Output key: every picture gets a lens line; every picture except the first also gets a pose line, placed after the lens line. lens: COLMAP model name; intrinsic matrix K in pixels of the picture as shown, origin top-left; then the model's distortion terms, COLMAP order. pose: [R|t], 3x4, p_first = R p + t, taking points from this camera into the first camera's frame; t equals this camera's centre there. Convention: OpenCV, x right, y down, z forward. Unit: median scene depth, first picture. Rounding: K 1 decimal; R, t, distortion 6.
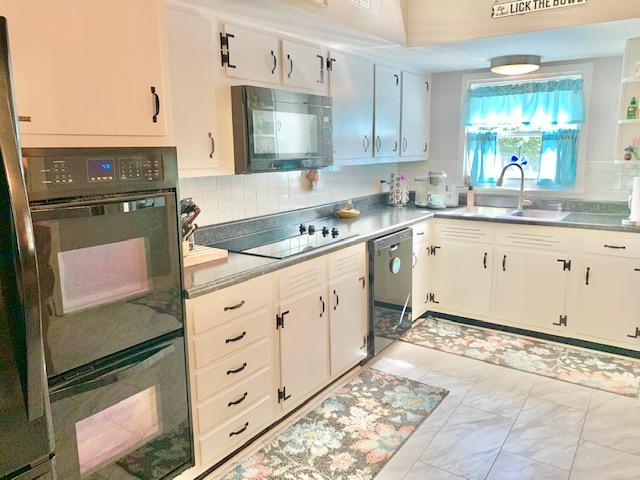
lens RADIAL K [[489.8, 0, 322.2], [0, 489.8, 234.1], [0, 0, 1]] dist [0.047904, -0.048787]
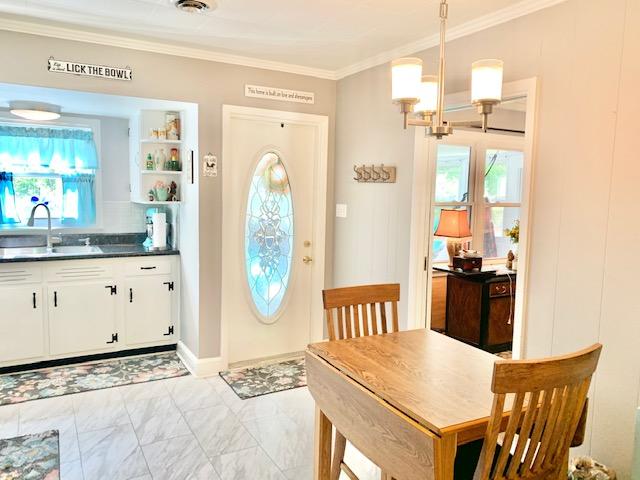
lens RADIAL K [[489.8, 0, 322.2], [0, 489.8, 234.1], [0, 0, 1]] dist [0.047904, -0.048787]
pose [[0.439989, -0.063427, 0.895760, -0.309347], [0.131554, 0.991293, 0.005574, -0.008362], [-0.888315, 0.115388, 0.444502, 0.024275]]
